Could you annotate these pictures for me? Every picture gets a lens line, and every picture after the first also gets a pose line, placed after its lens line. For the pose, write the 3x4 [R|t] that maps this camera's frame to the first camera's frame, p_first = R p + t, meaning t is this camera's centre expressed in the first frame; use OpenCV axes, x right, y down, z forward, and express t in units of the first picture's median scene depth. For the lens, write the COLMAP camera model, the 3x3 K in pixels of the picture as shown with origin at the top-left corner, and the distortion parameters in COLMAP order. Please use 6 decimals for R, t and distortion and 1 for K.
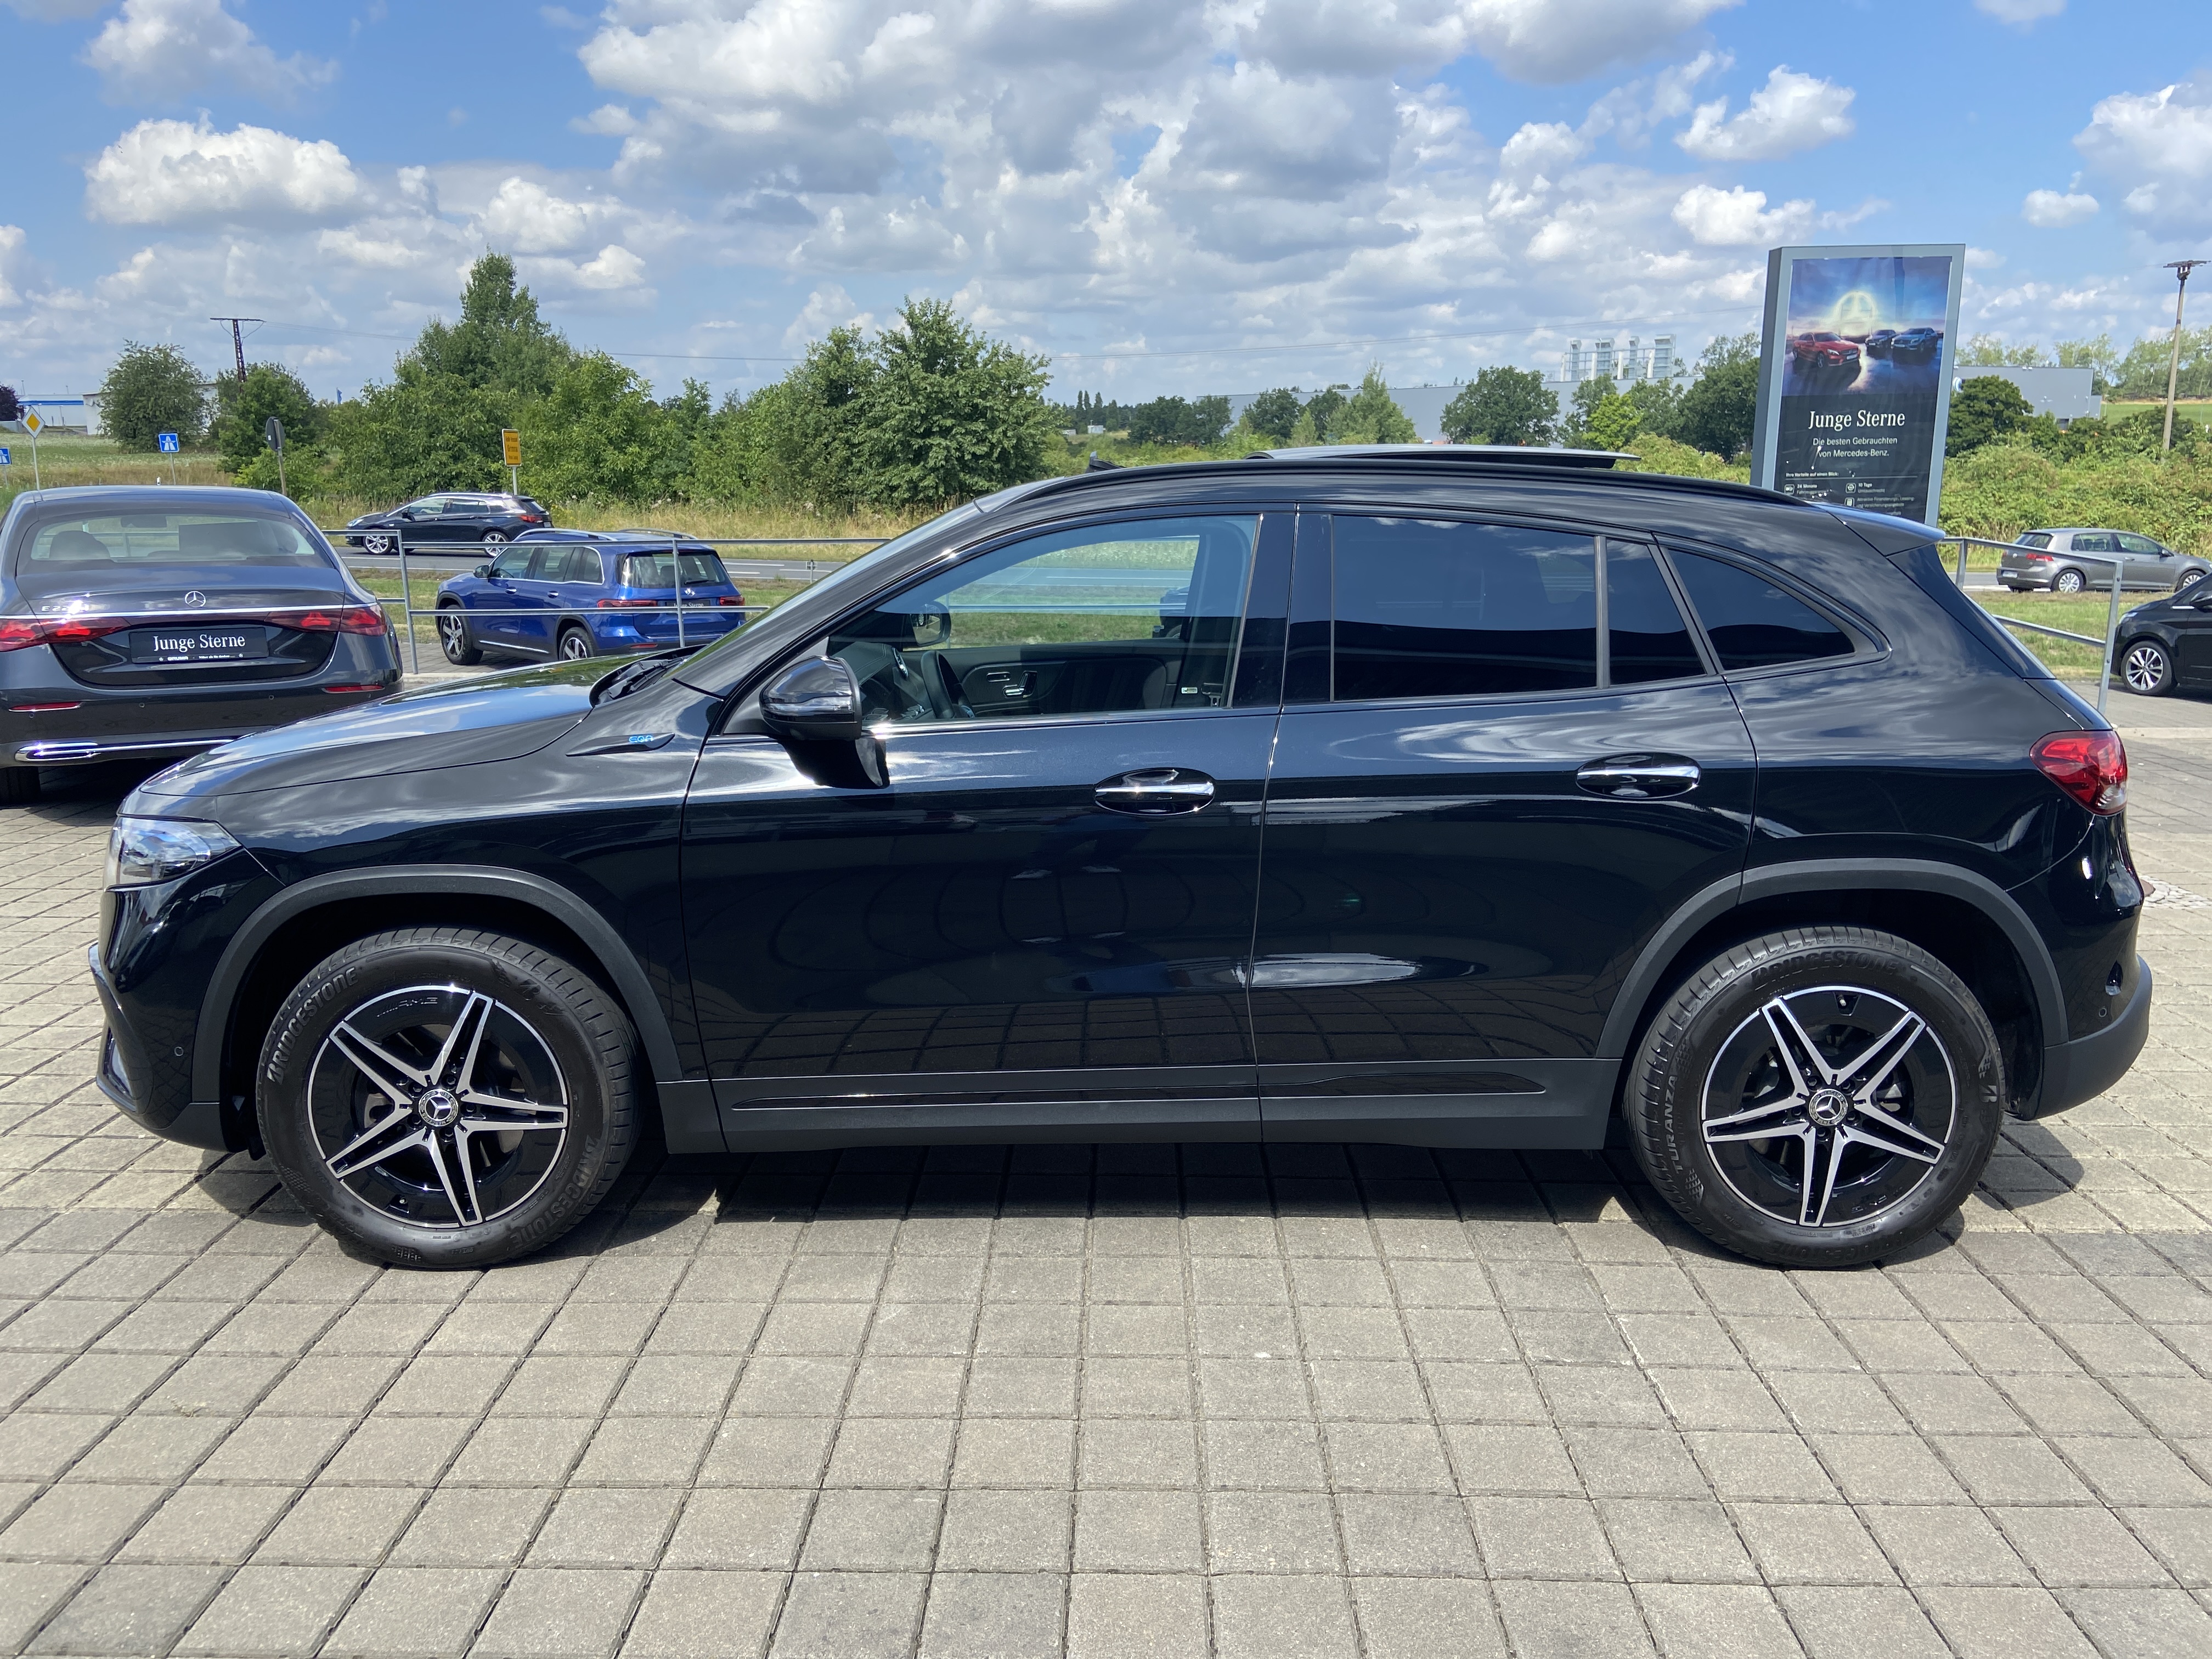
lens RADIAL K [[1683.2, 0, 1110.8], [0, 1683.2, 726.6], [0, 0, 1]] dist [0.099870, -0.131987]
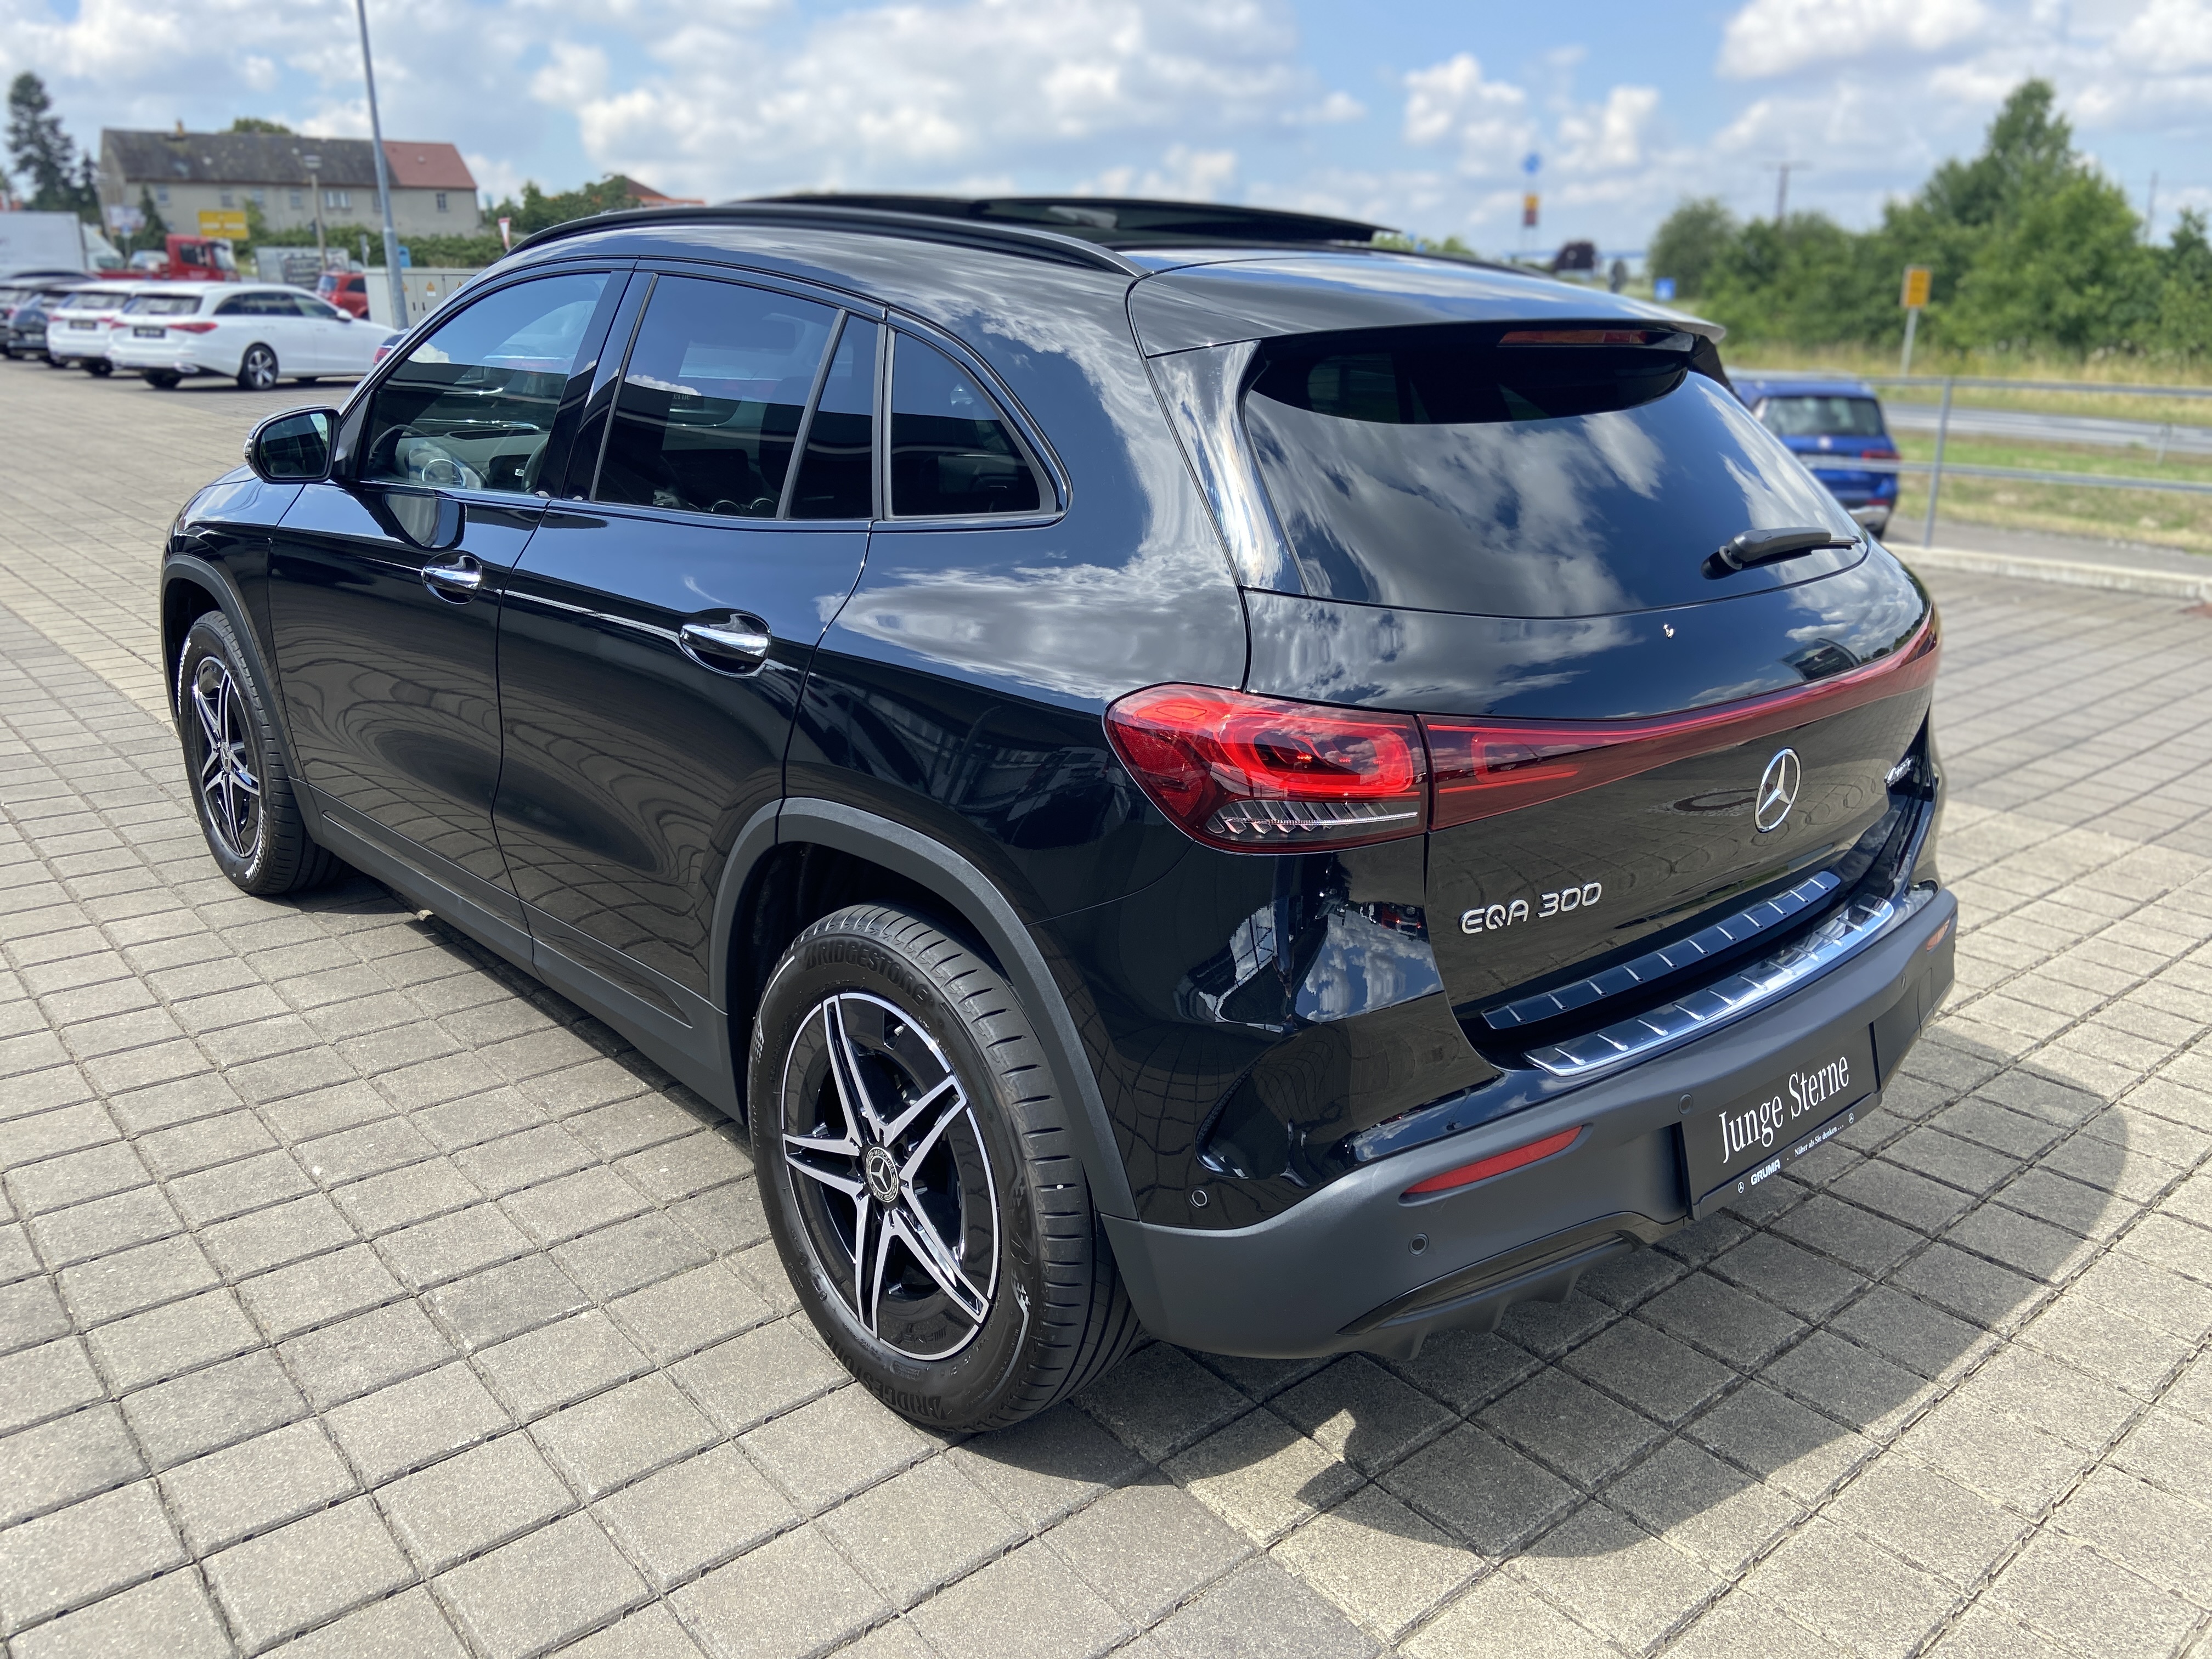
lens RADIAL K [[1683.2, 0, 1110.8], [0, 1683.2, 726.6], [0, 0, 1]] dist [0.099870, -0.131987]
pose [[0.672436, 0.188654, -0.715709, 0.857469], [-0.127168, 0.982040, 0.139376, -0.051018], [0.729149, -0.002706, 0.684350, 0.564960]]
